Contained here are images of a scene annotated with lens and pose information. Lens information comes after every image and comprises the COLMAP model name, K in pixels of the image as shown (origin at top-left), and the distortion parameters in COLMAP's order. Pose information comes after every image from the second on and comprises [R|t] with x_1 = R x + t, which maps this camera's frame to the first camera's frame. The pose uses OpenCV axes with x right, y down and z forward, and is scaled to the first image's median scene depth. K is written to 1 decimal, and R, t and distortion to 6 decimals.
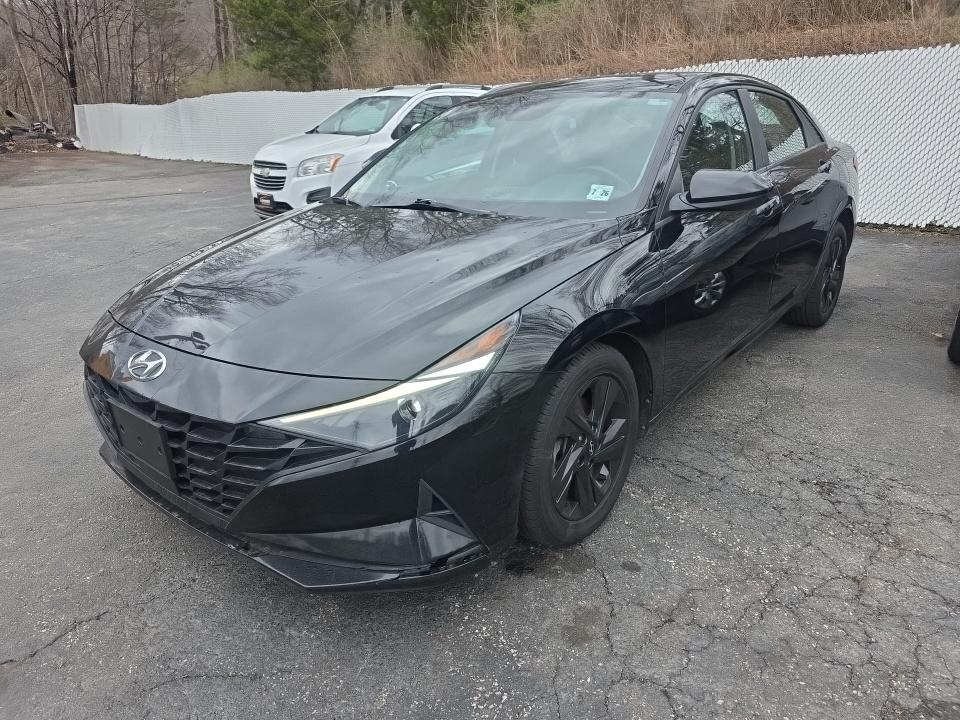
lens RADIAL K [[628.3, 0, 480.0], [0, 628.3, 360.0], [0, 0, 1]] dist [0.002646, -0.000962]
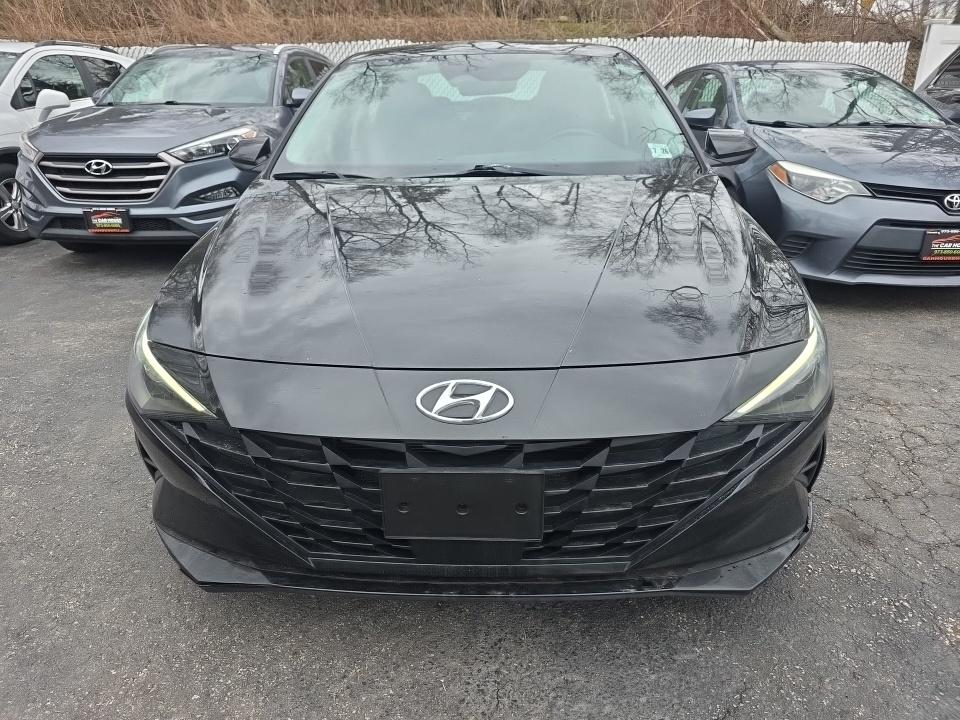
lens RADIAL K [[628.3, 0, 480.0], [0, 628.3, 360.0], [0, 0, 1]] dist [0.002646, -0.000962]
pose [[0.806207, -0.201773, 0.556164, -0.524405], [0.186772, 0.978775, 0.084353, -0.053820], [-0.561380, 0.035870, 0.826781, 0.240971]]
